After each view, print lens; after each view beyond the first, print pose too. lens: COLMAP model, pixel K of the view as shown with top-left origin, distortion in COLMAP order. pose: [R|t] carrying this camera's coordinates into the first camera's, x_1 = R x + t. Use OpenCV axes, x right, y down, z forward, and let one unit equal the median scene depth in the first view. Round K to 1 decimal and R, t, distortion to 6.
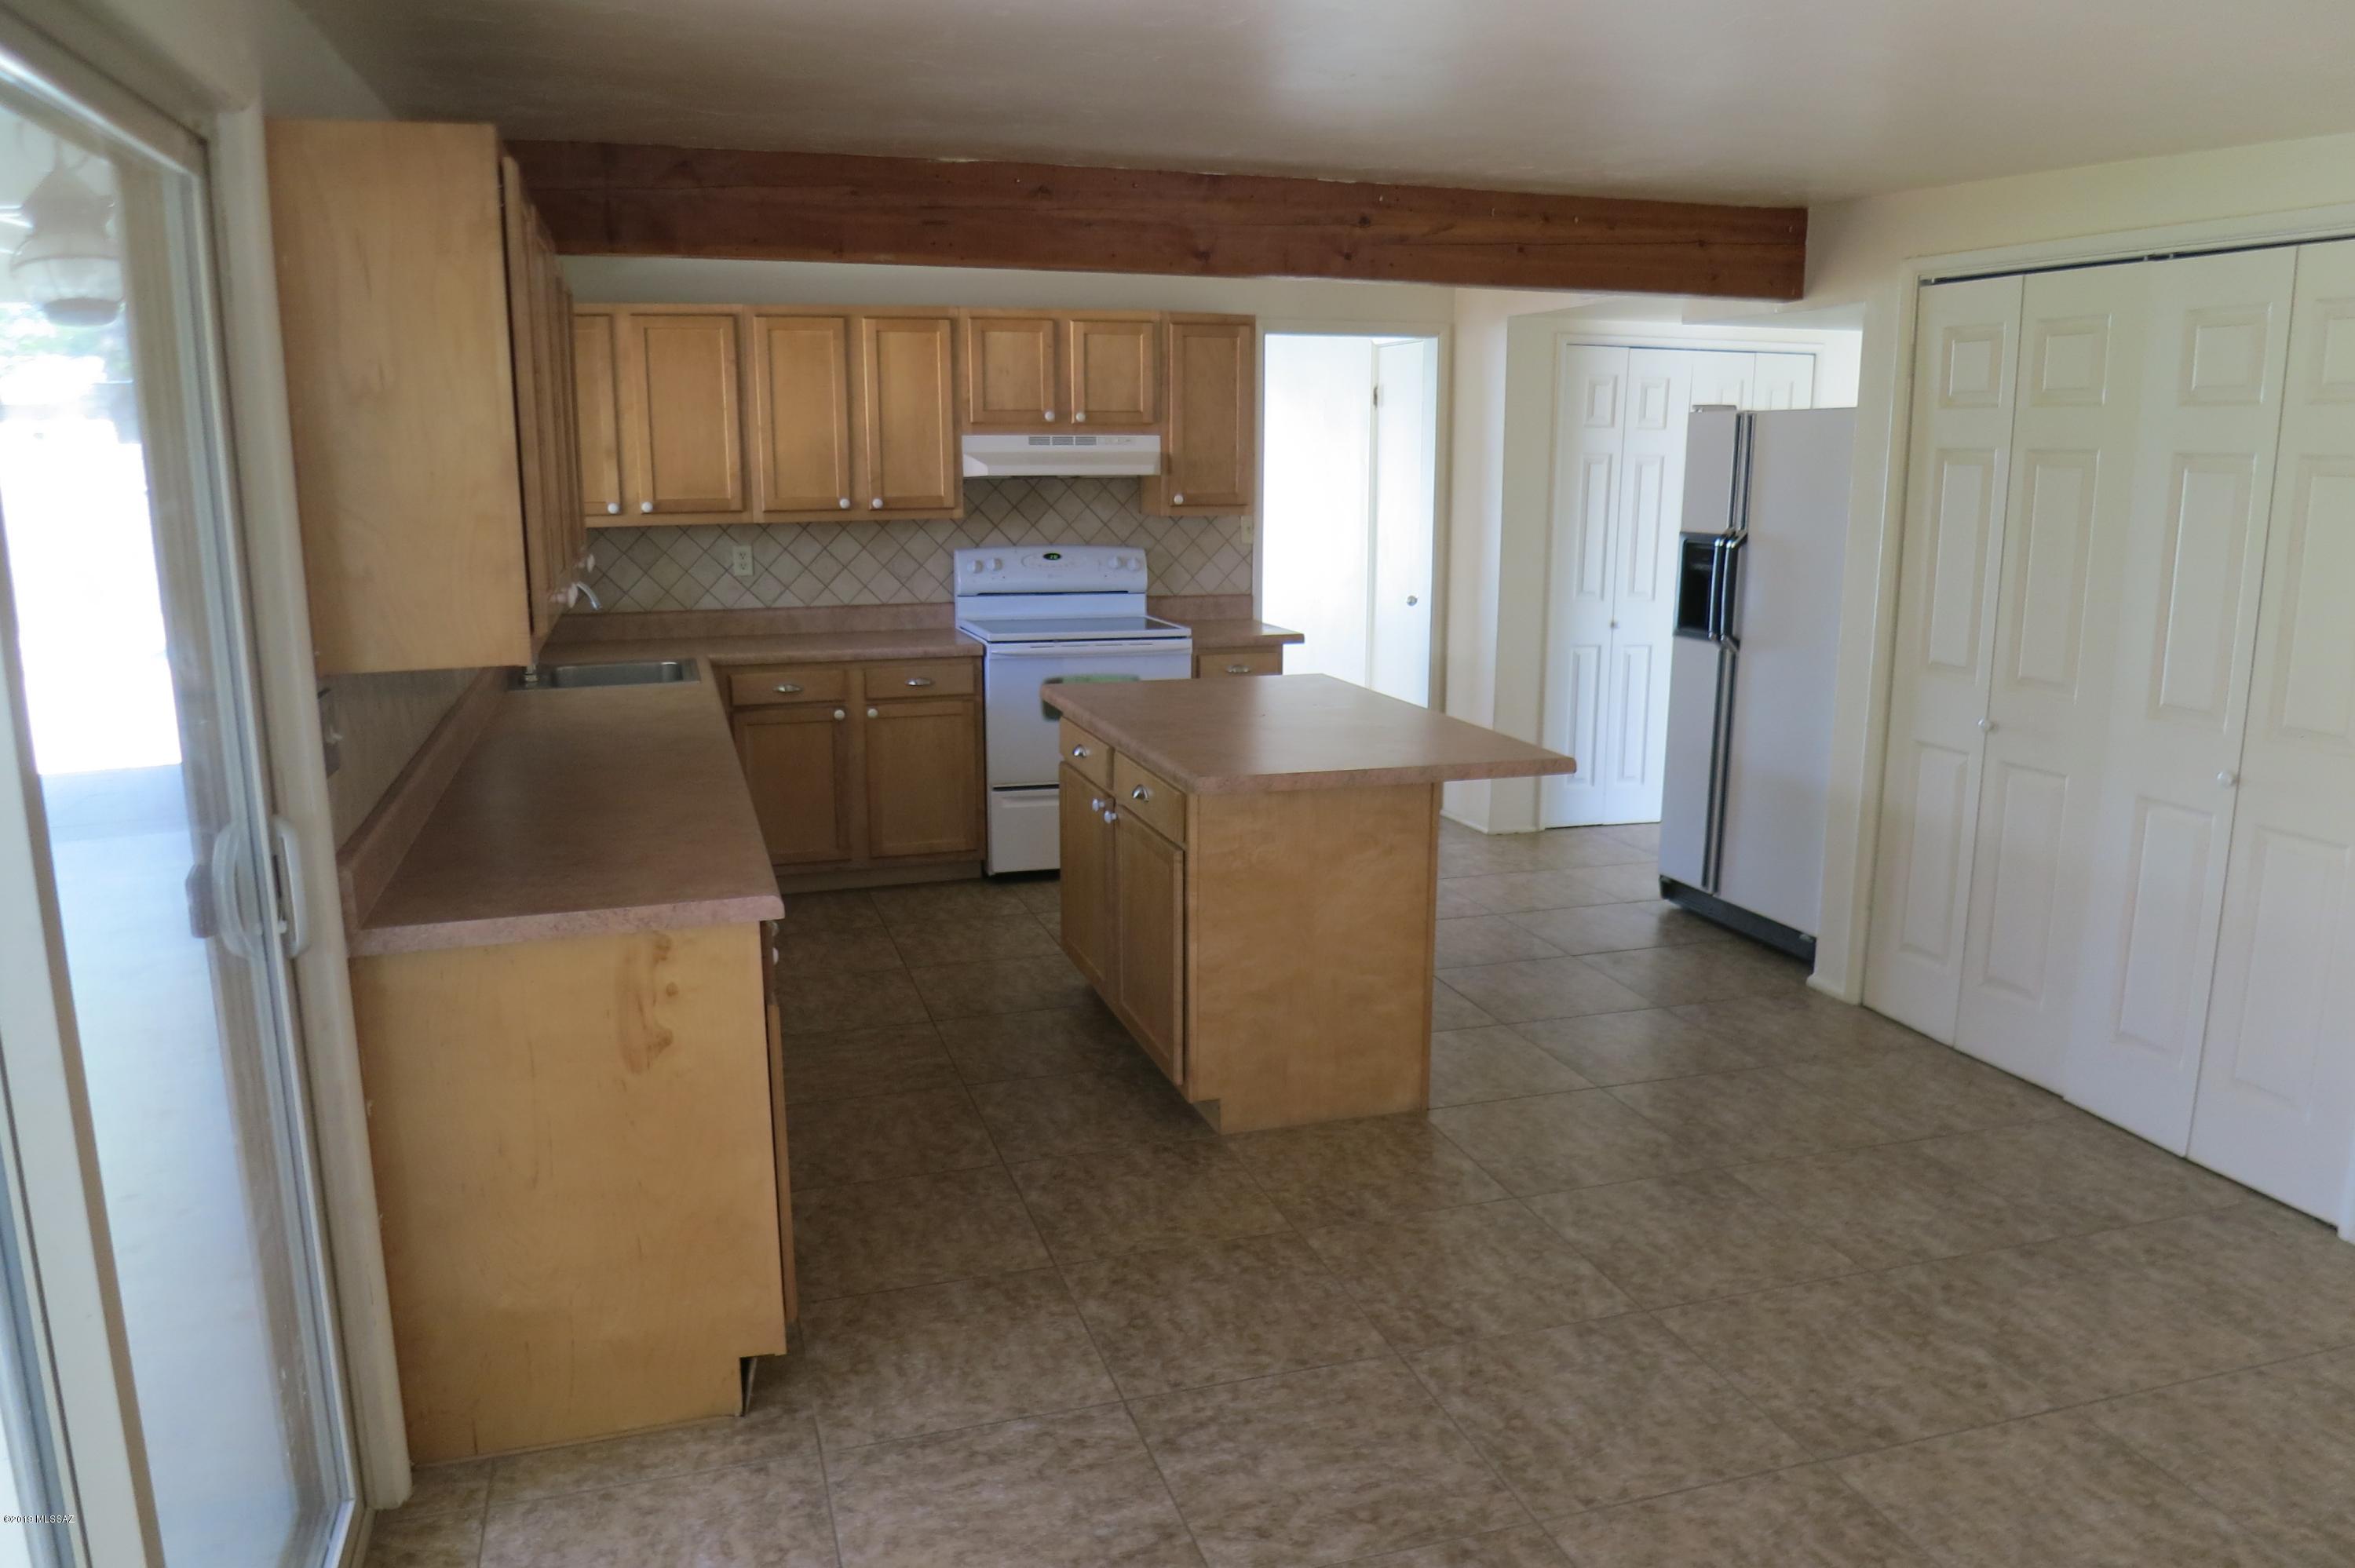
lens RADIAL K [[1706.0, 0, 1177.7], [0, 1706.0, 815.0], [0, 0, 1]] dist [-0.009900, 0.002830]
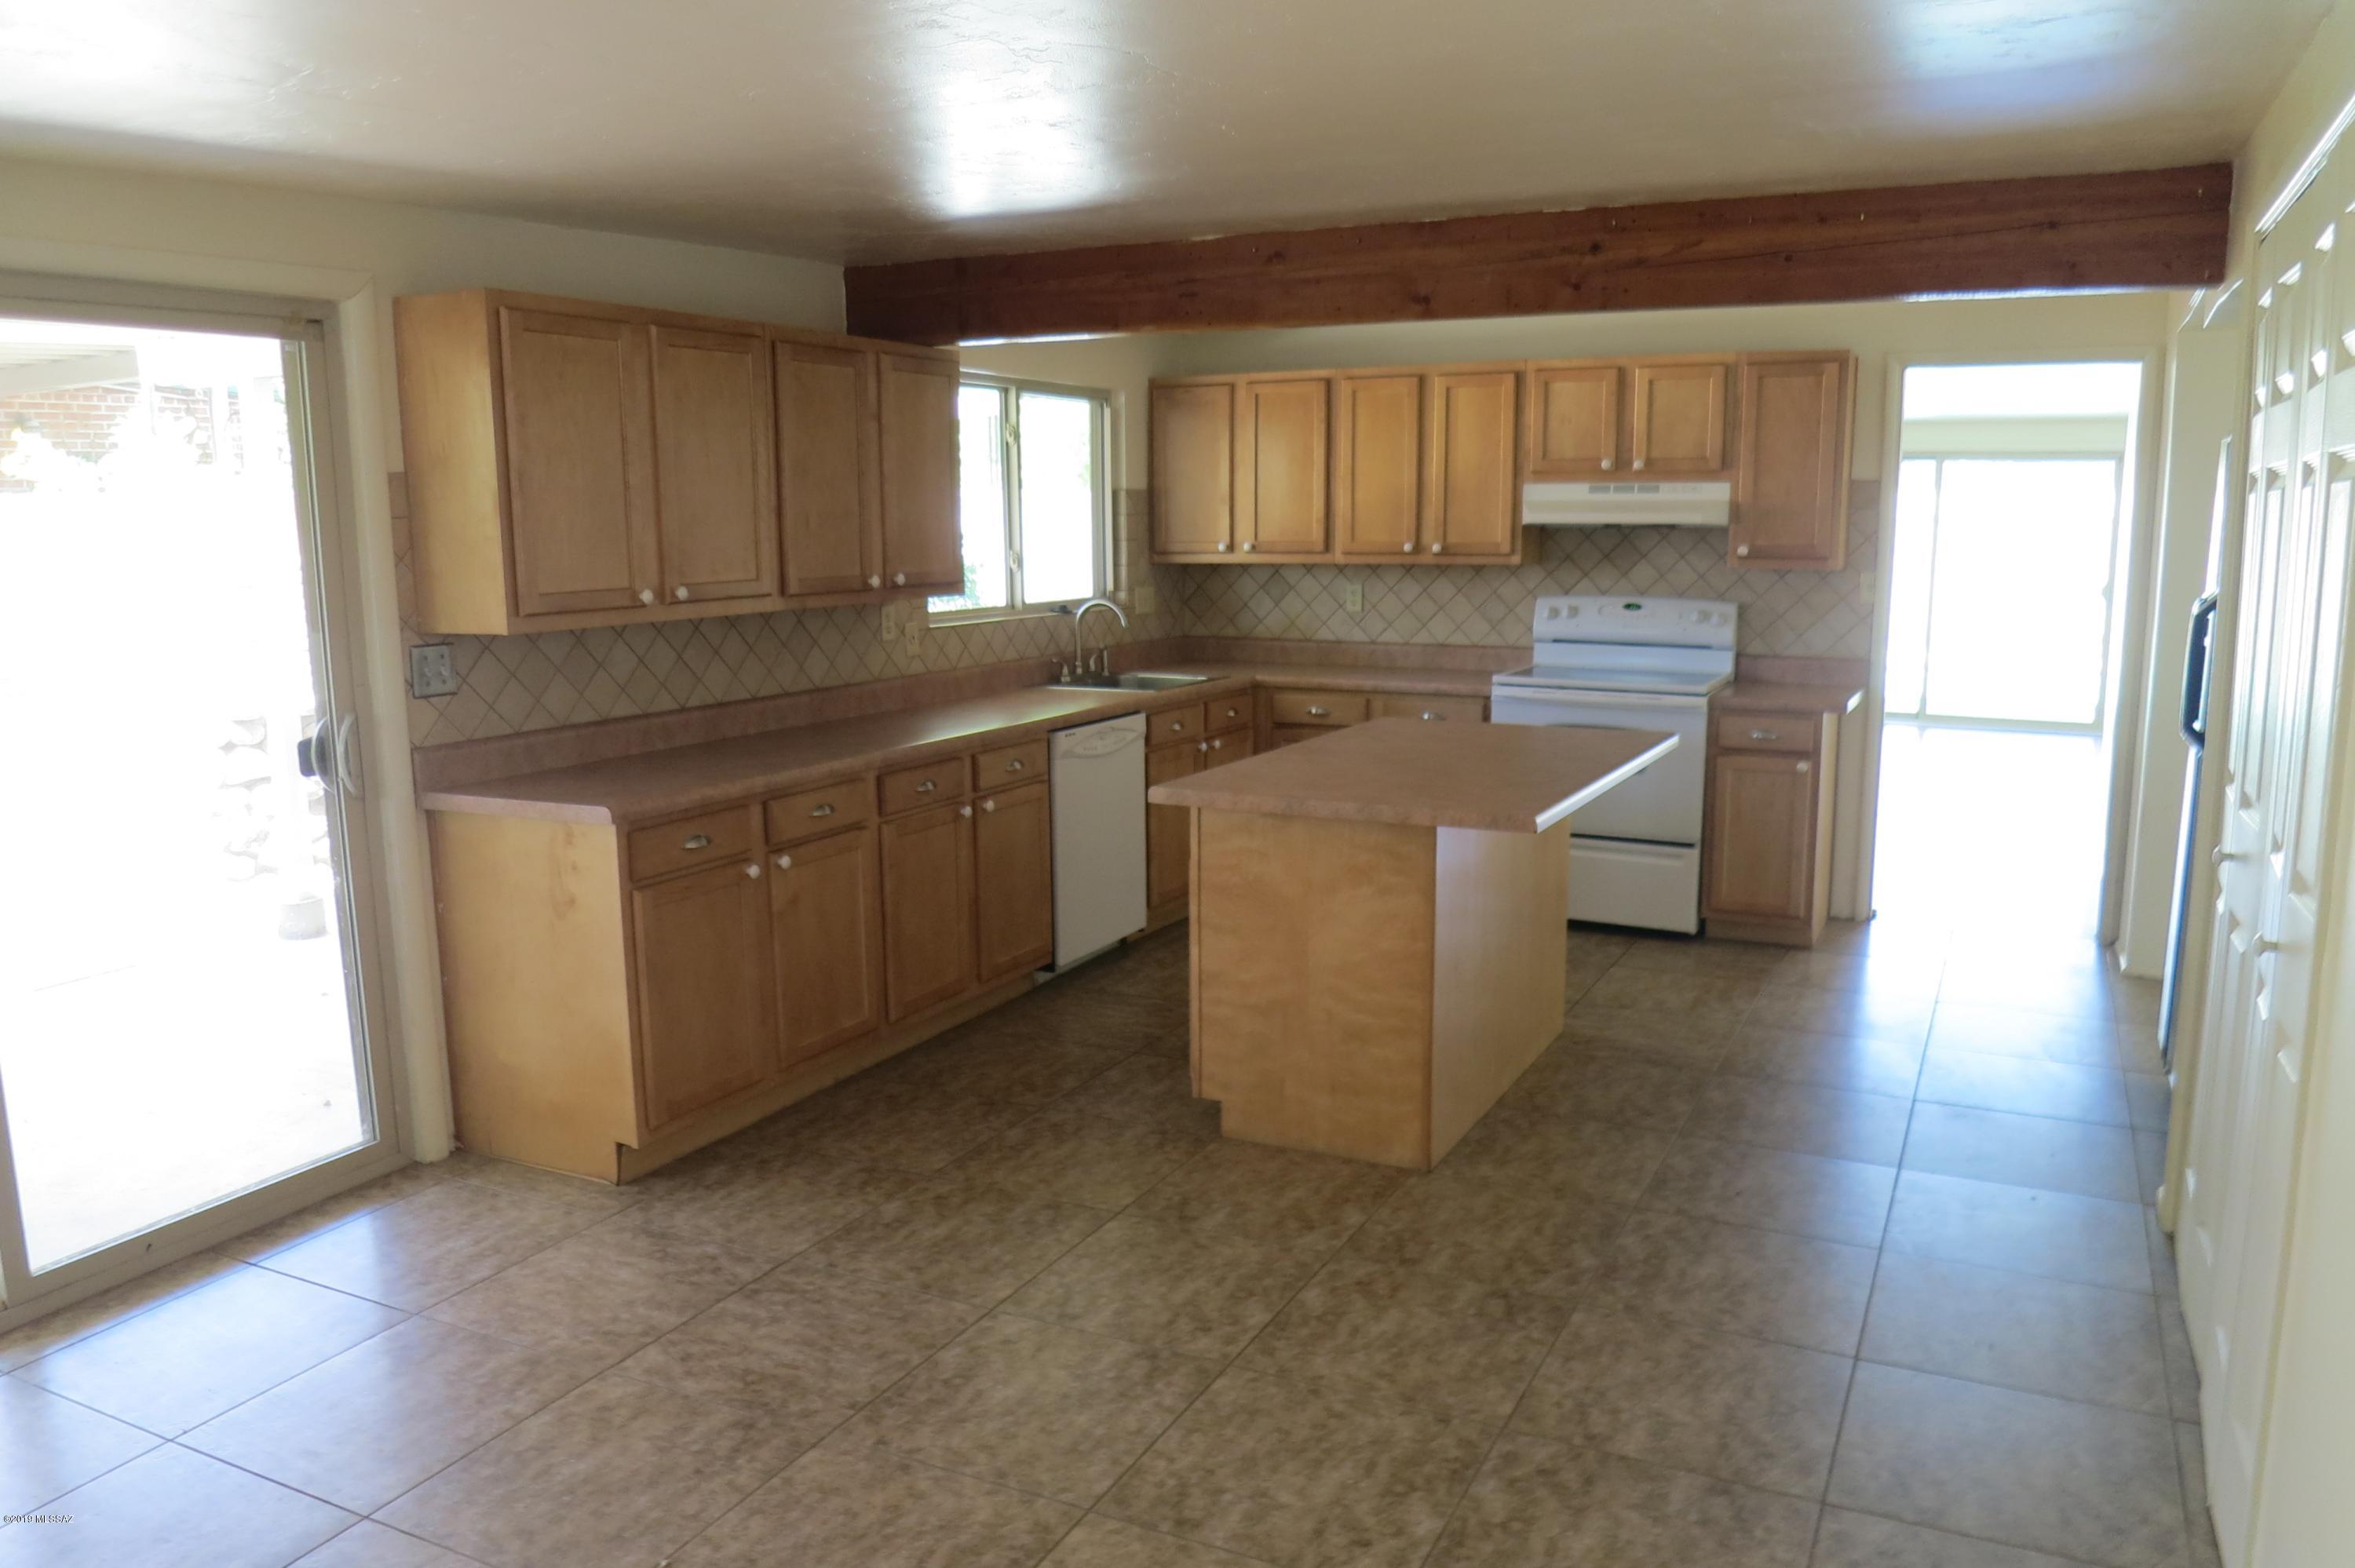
lens RADIAL K [[1700.2, 0, 1176.3], [0, 1700.2, 798.9], [0, 0, 1]] dist [-0.015501, 0.001803]
pose [[0.719363, 0.110052, -0.685861, 0.457880], [-0.142951, 0.989690, 0.008870, -0.014745], [0.679766, 0.091664, 0.727678, 0.134307]]
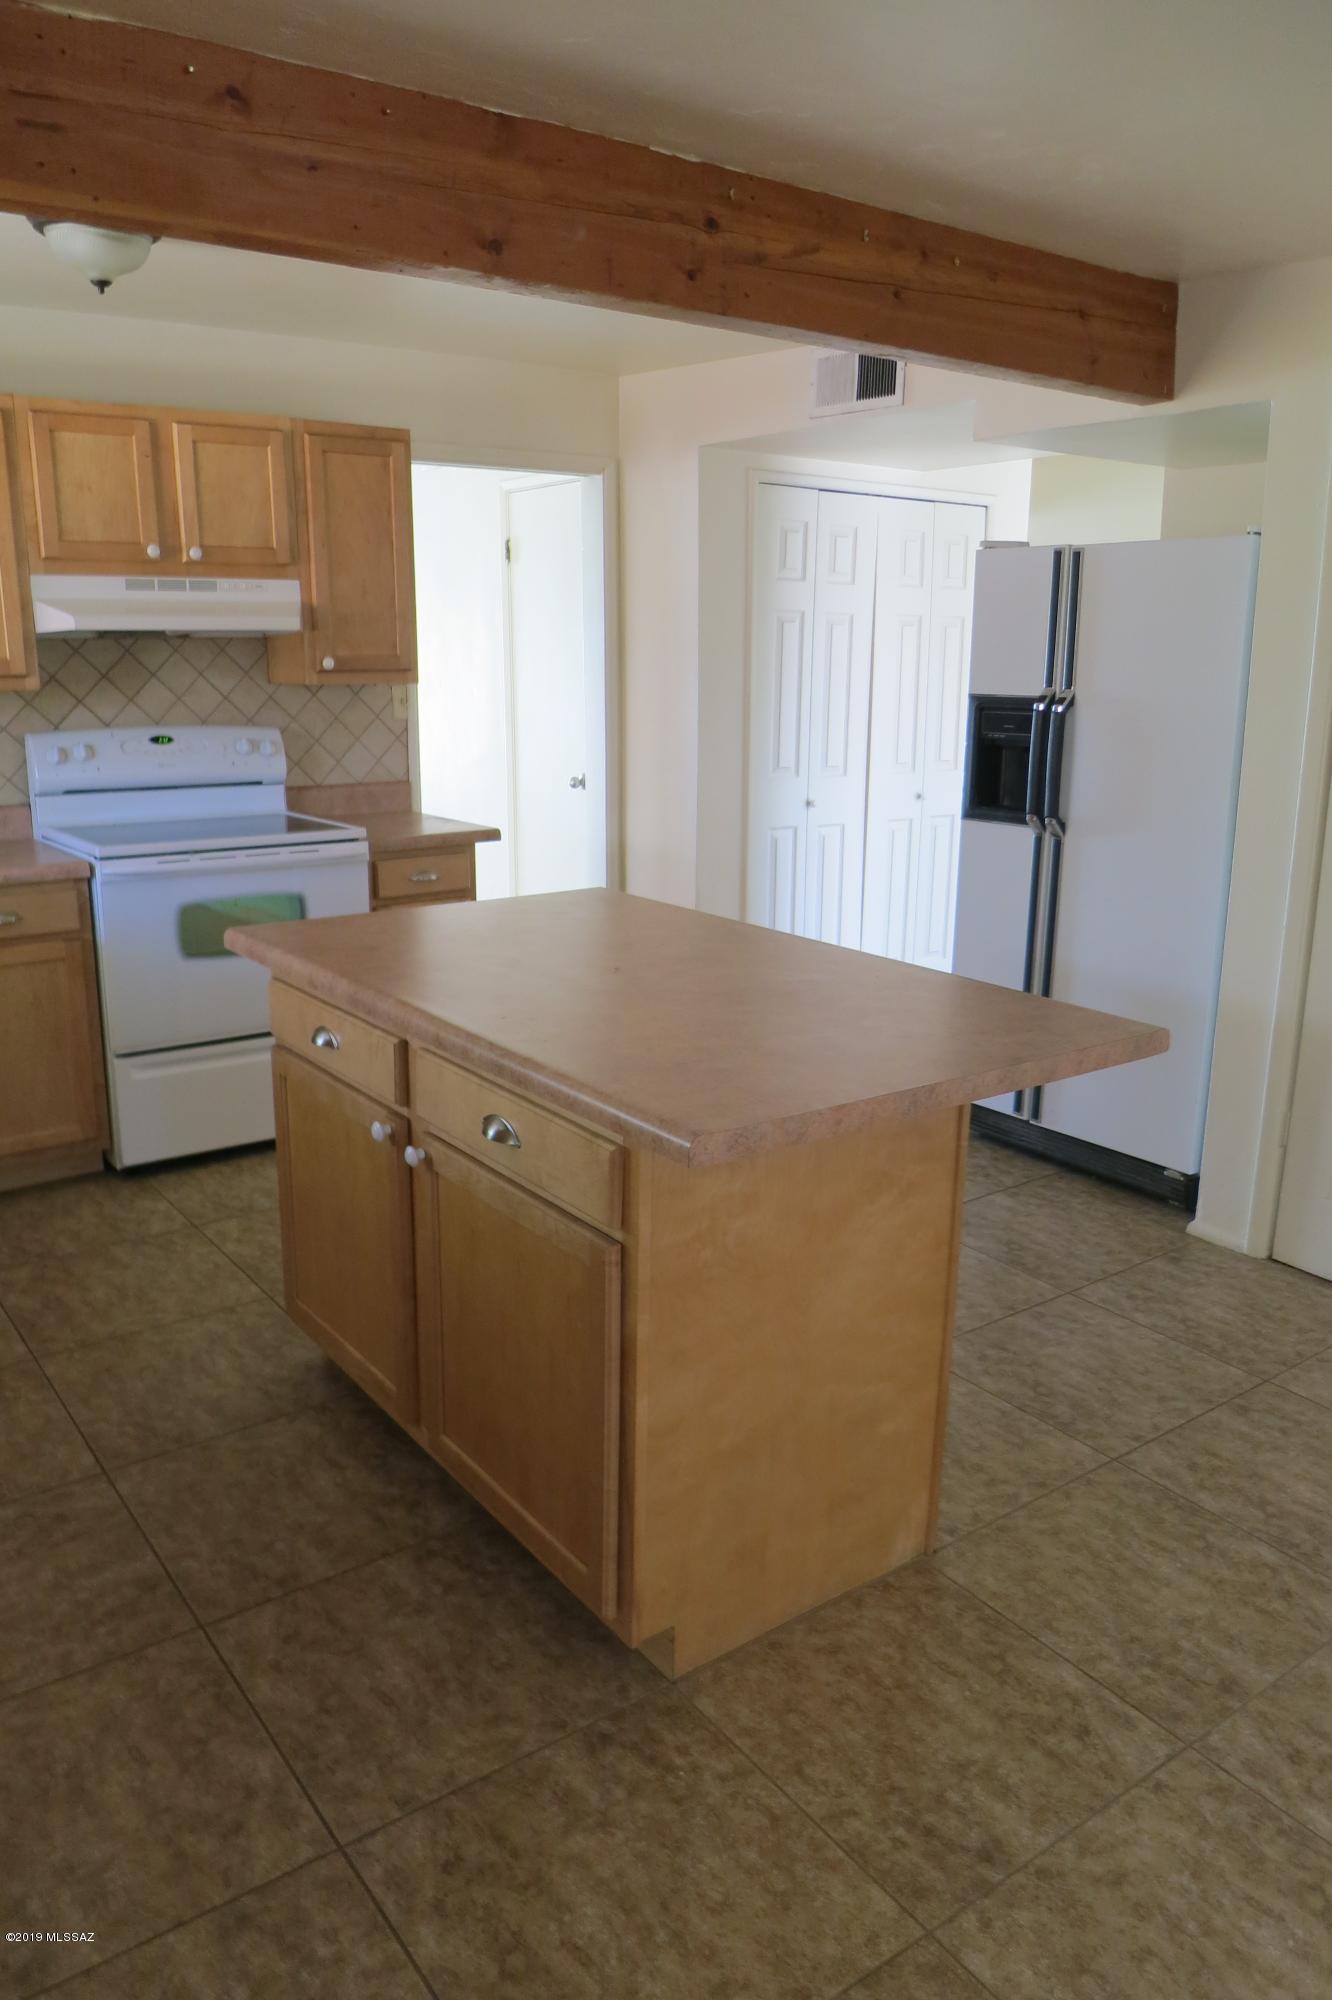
lens RADIAL K [[1449.0, 0, 625.7], [0, 1449.0, 1004.1], [0, 0, 1]] dist [-0.009900, 0.002830]
pose [[0.951901, -0.073520, 0.297455, -0.084008], [0.064180, 0.997093, 0.041057, -0.049994], [-0.299609, -0.019992, 0.953853, 0.339114]]
